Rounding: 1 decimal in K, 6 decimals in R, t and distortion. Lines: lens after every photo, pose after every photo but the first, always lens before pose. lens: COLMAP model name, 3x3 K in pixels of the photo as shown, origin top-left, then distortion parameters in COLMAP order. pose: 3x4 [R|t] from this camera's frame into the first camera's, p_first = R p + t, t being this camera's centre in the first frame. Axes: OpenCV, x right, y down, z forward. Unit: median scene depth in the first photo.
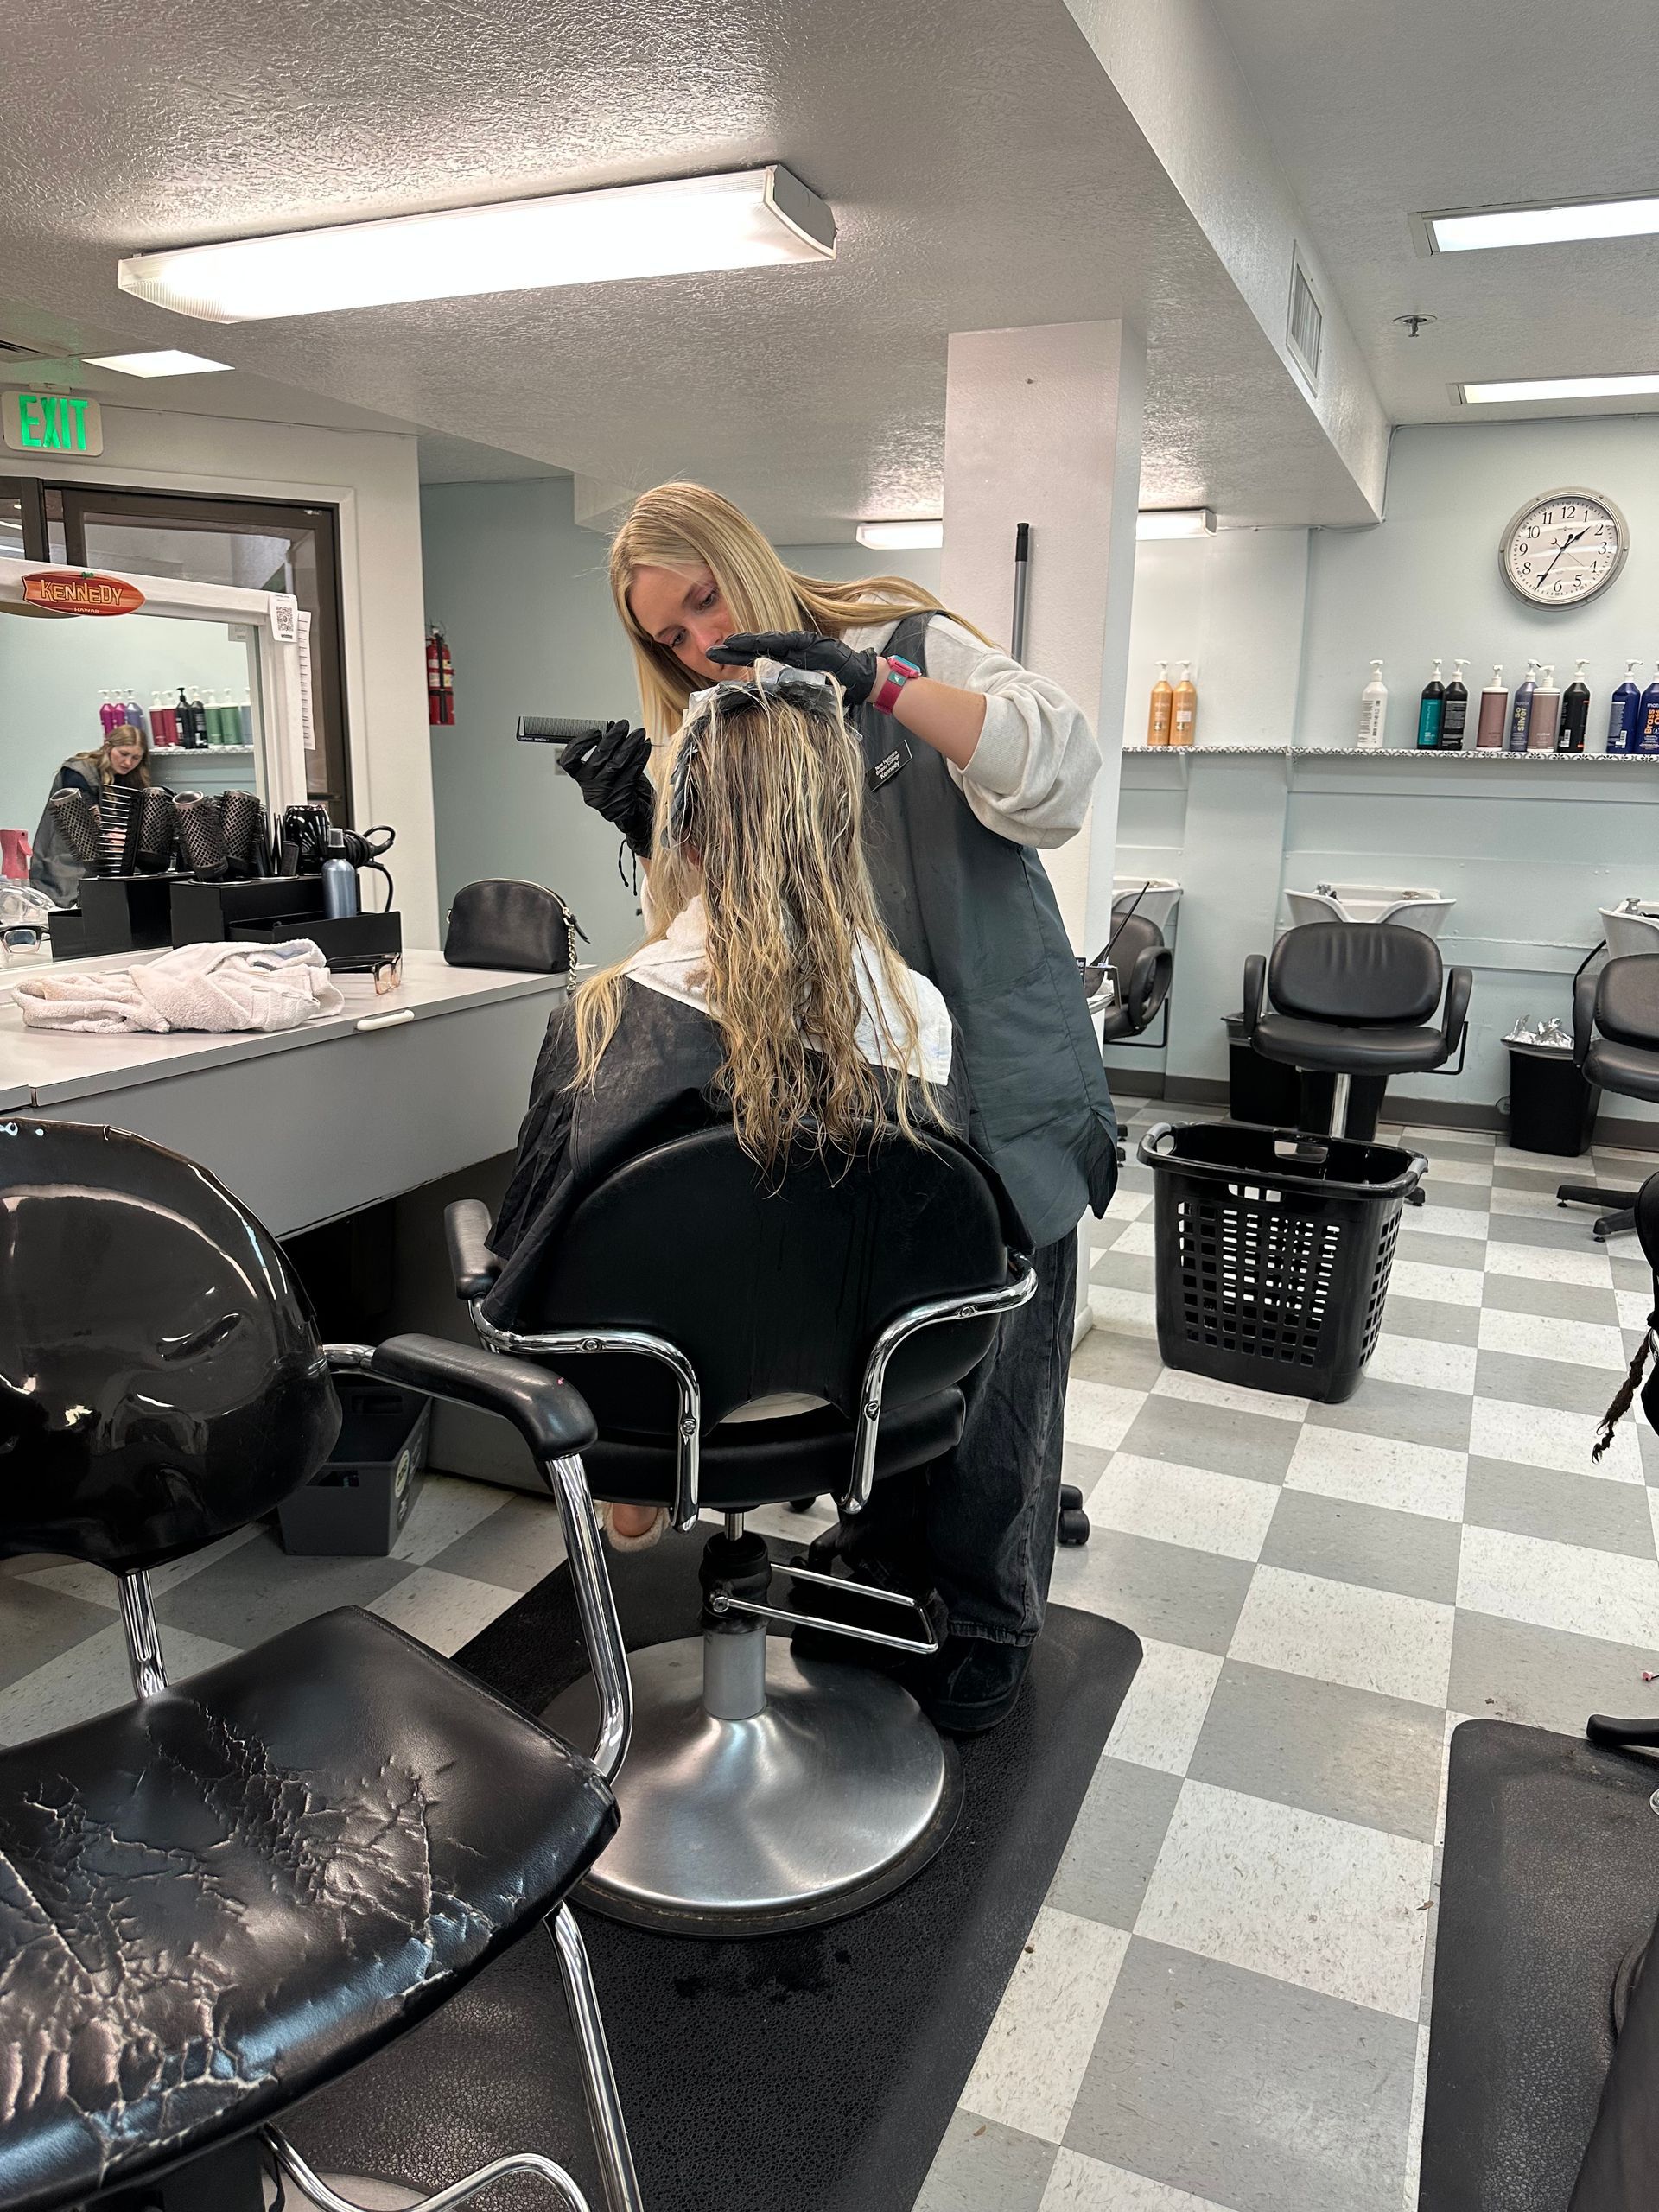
lens RADIAL K [[1566.6, 0, 829.5], [0, 1566.6, 1106.0], [0, 0, 1]] dist [0.004557, -0.000572]
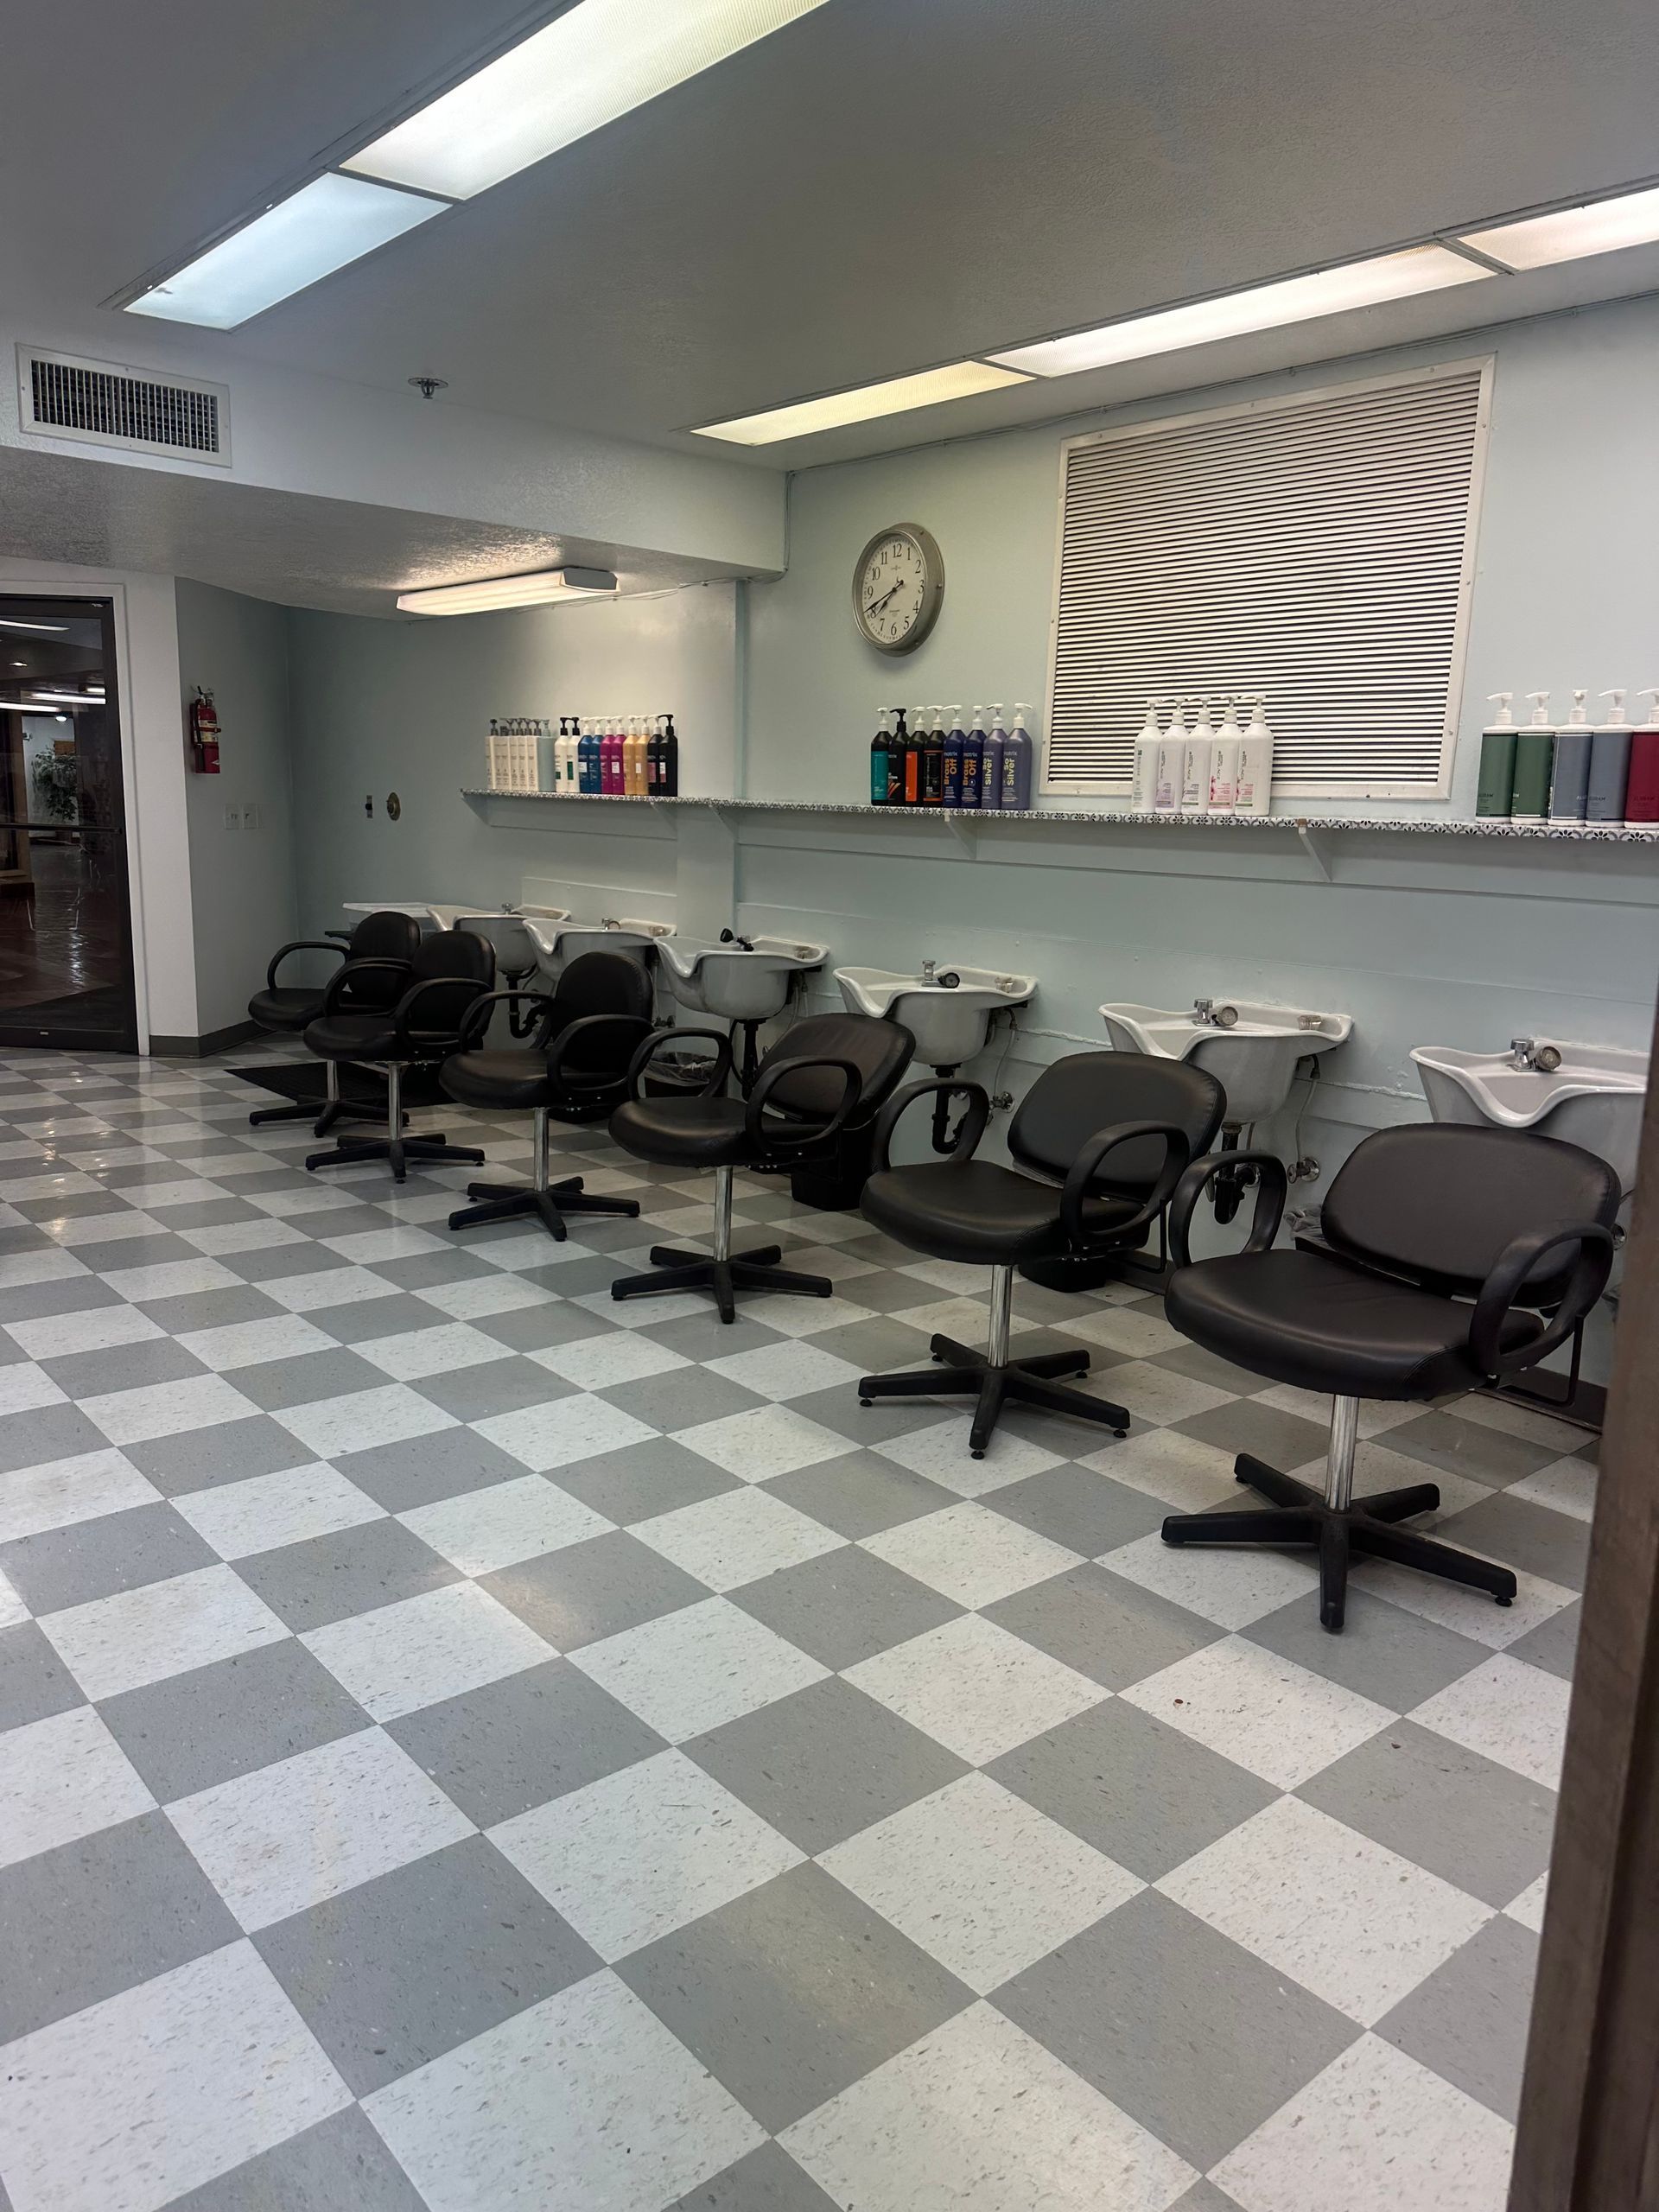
lens RADIAL K [[1566.6, 0, 829.5], [0, 1566.6, 1106.0], [0, 0, 1]] dist [0.004557, -0.000572]
pose [[0.899588, 0.094231, -0.426452, 0.769745], [-0.111212, 0.993683, -0.015030, -0.025668], [0.422342, 0.060947, 0.904385, 0.135565]]
